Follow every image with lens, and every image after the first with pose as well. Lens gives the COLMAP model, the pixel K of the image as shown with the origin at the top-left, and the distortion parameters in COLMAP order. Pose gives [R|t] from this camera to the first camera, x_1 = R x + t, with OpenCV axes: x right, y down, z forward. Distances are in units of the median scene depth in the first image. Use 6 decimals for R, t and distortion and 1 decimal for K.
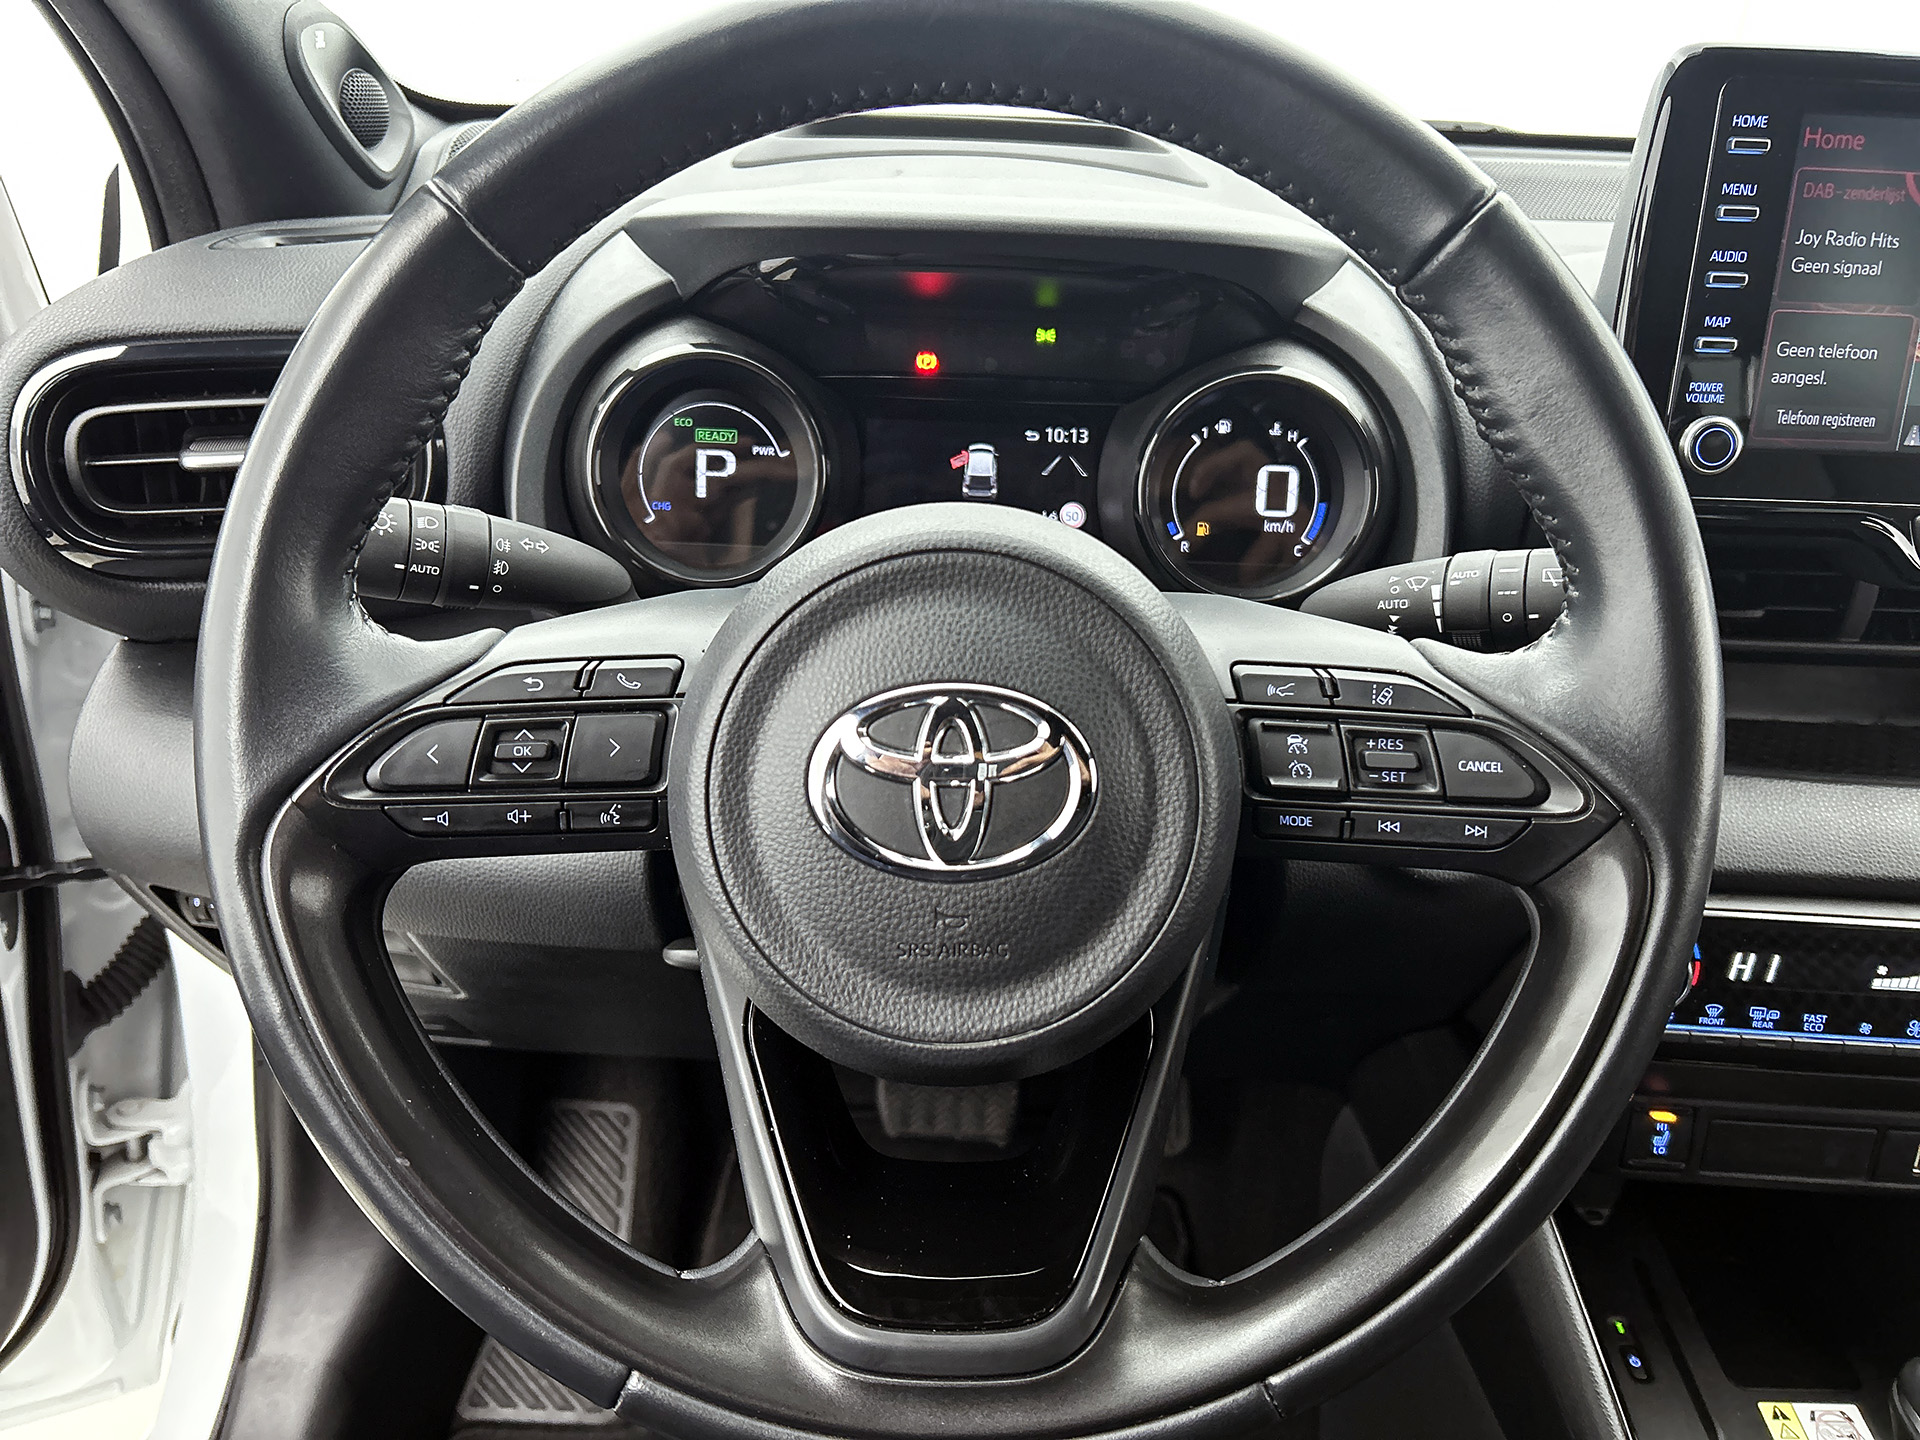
lens RADIAL K [[1449.7, 0, 952.6], [0, 1449.7, 717.1], [0, 0, 1]] dist [0.035261, -0.051264]
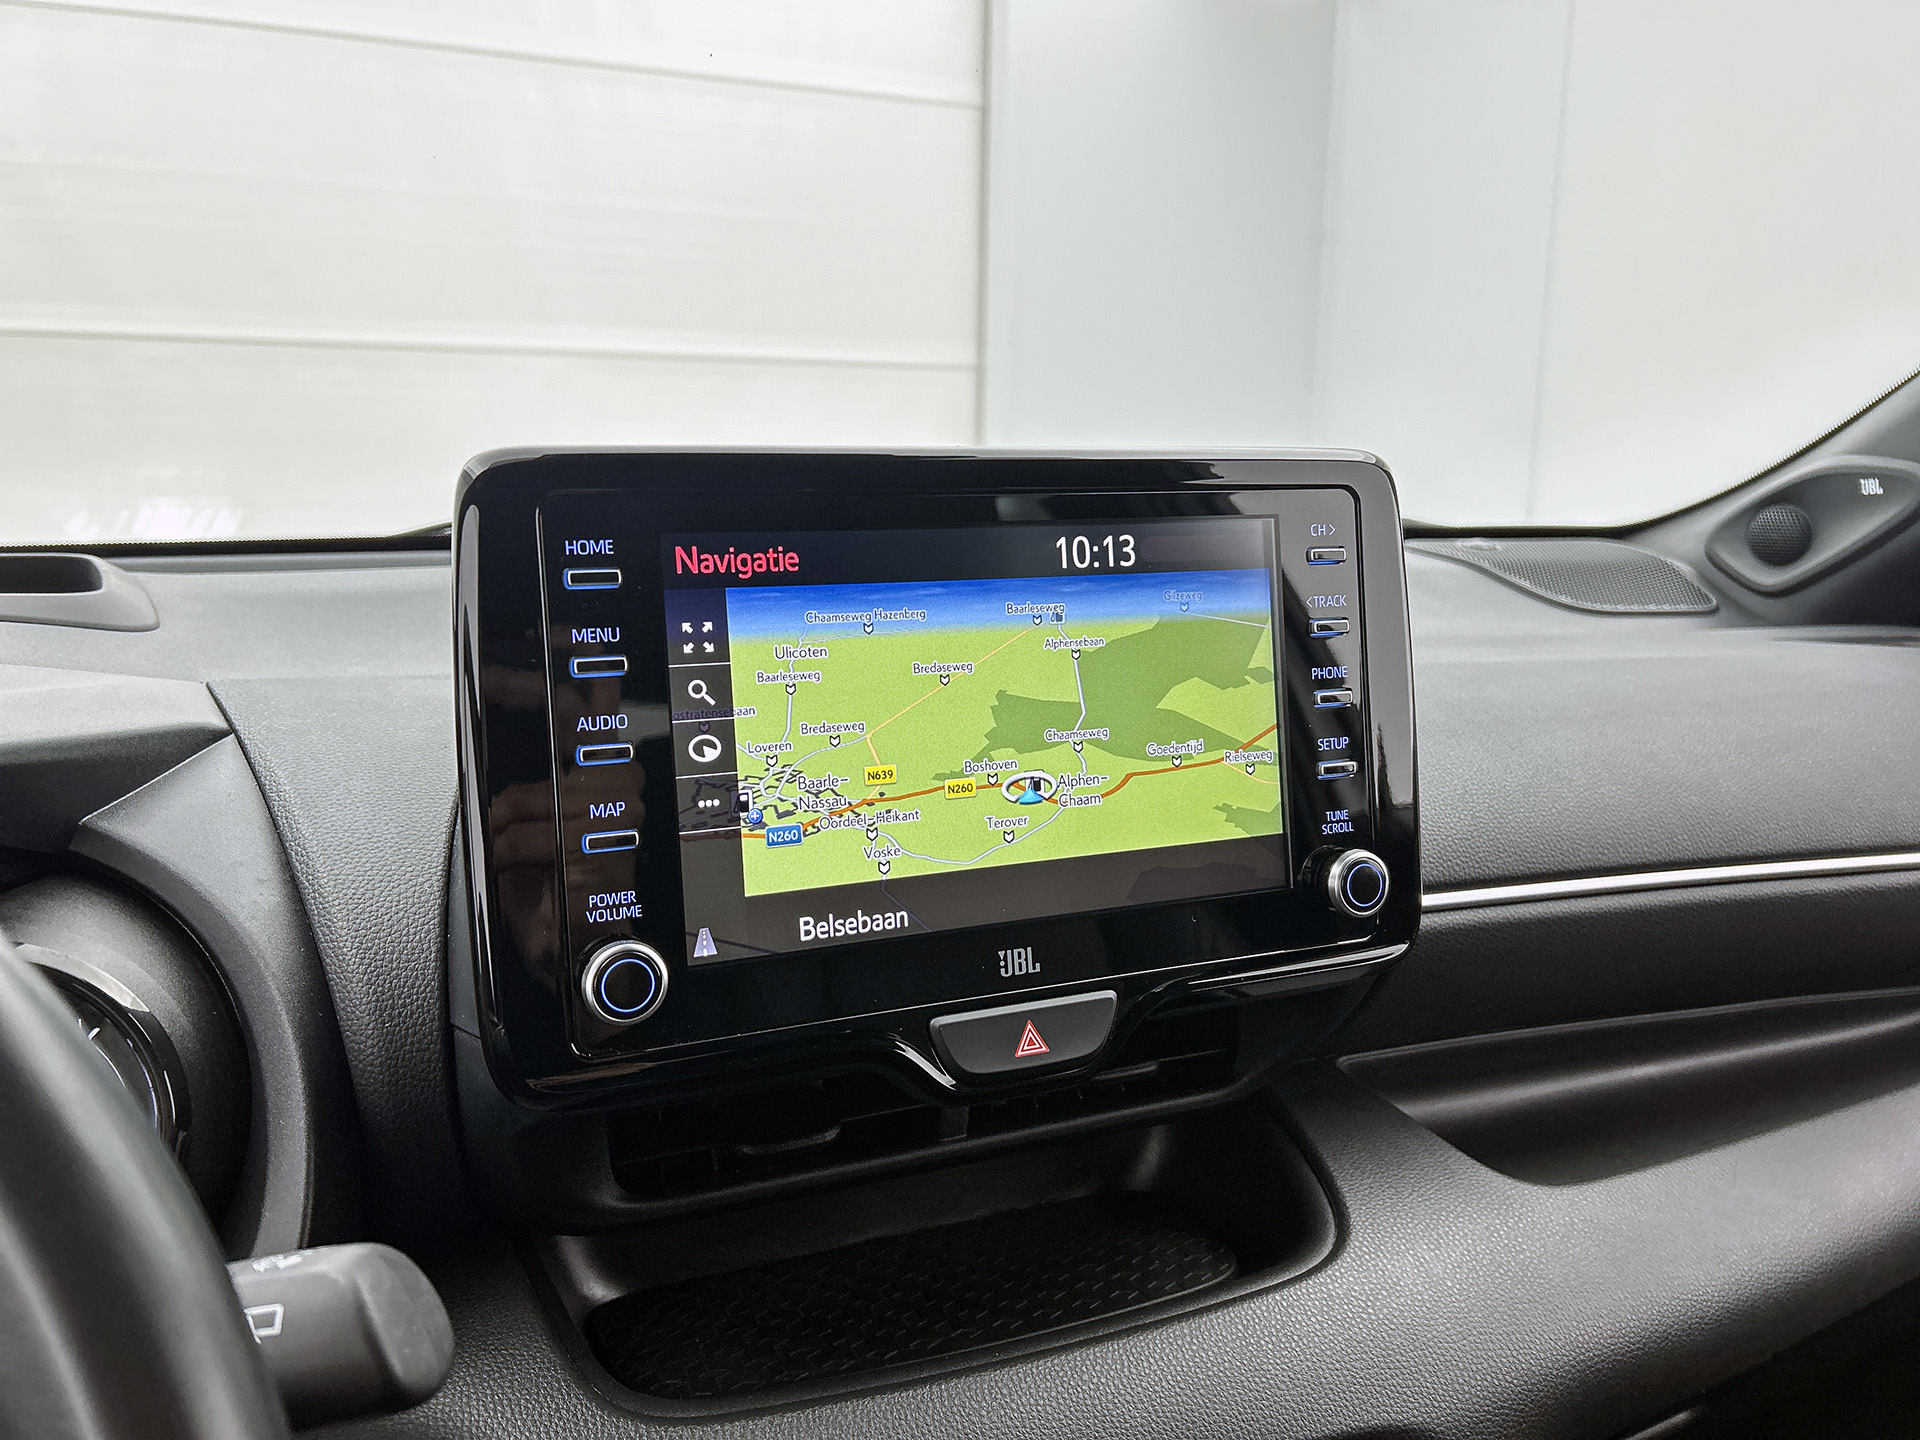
lens RADIAL K [[1449.7, 0, 959.6], [0, 1449.7, 720.3], [0, 0, 1]] dist [0.035261, -0.051264]
pose [[0.914065, -0.101132, 0.392756, 0.352664], [0.192532, 0.960537, -0.200749, -0.118667], [-0.356955, 0.259116, 0.897464, 0.249060]]
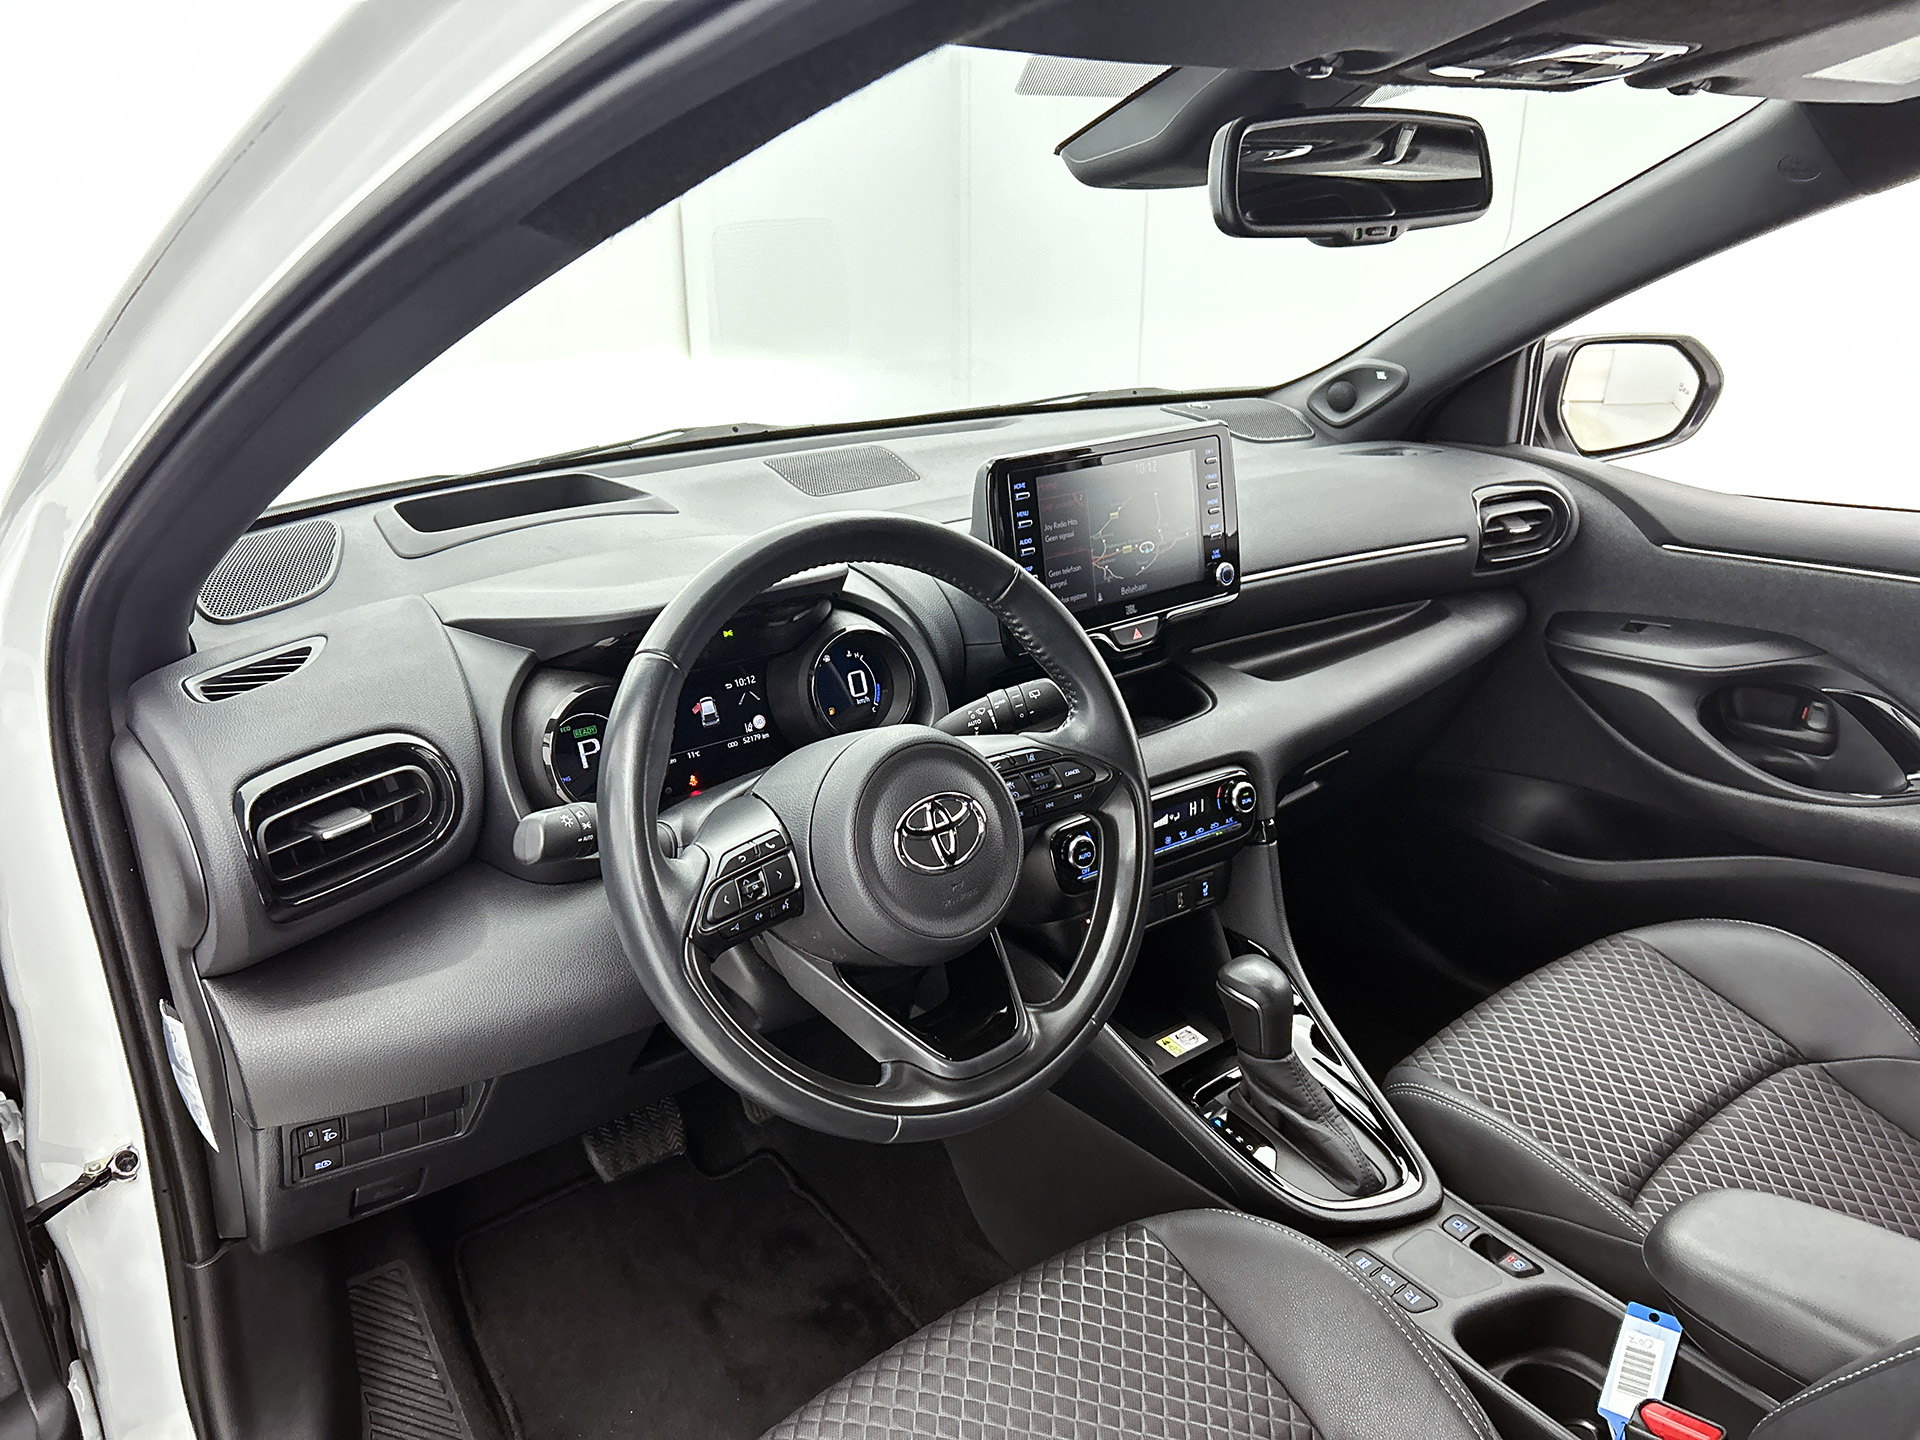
lens RADIAL K [[1449.7, 0, 935.2], [0, 1449.7, 744.3], [0, 0, 1]] dist [0.035261, -0.051264]
pose [[0.772515, -0.268095, 0.575626, -0.843254], [0.302420, 0.952428, 0.037728, -0.119752], [-0.558357, 0.144935, 0.816842, -0.640305]]
